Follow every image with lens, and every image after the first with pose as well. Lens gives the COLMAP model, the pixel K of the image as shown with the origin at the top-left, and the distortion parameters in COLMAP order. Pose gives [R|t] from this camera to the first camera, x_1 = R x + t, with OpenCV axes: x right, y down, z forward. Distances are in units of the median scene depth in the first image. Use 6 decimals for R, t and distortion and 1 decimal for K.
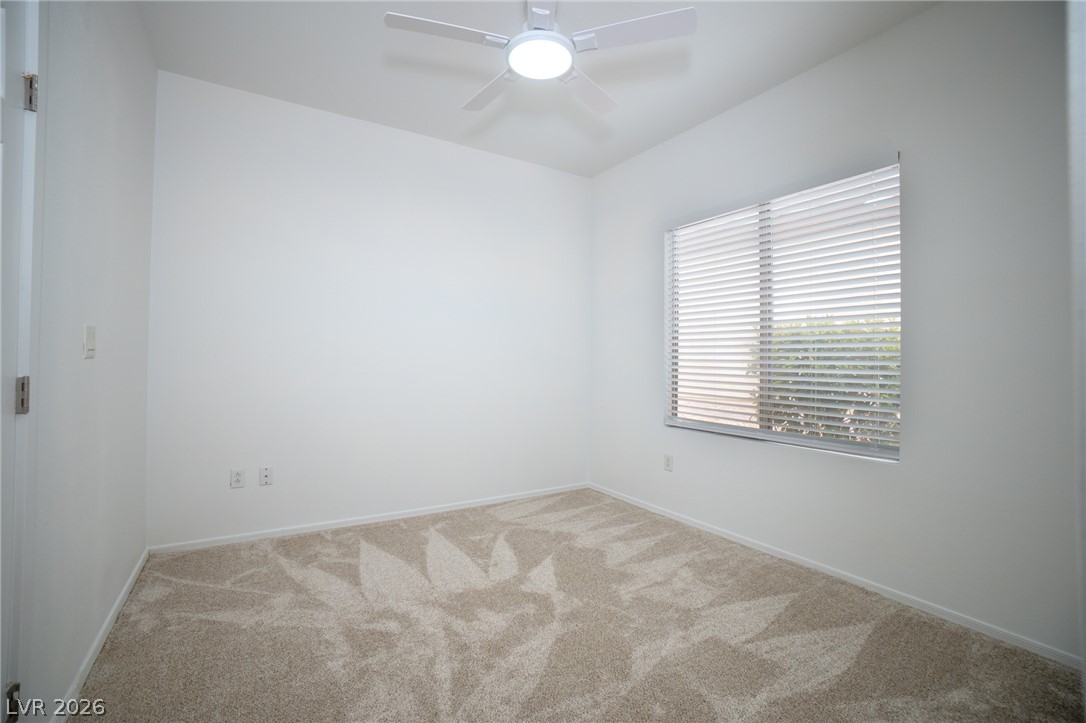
lens RADIAL K [[483.1, 0, 540.6], [0, 483.1, 361.5], [0, 0, 1]] dist [-0.038300, 0.000924]
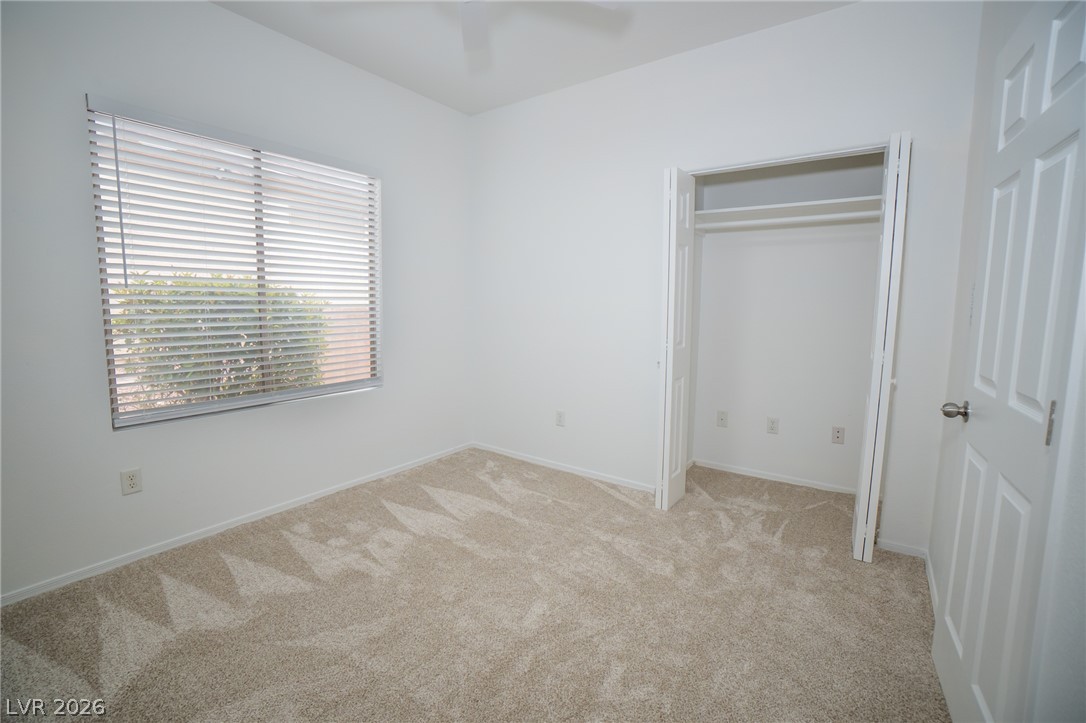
lens RADIAL K [[483.1, 0, 541.0], [0, 483.1, 359.3], [0, 0, 1]] dist [-0.038300, 0.000924]
pose [[-0.405767, -0.112245, 0.907058, -0.685124], [-0.009259, 0.992884, 0.118724, -0.039579], [-0.913930, 0.039776, -0.403918, 1.005426]]
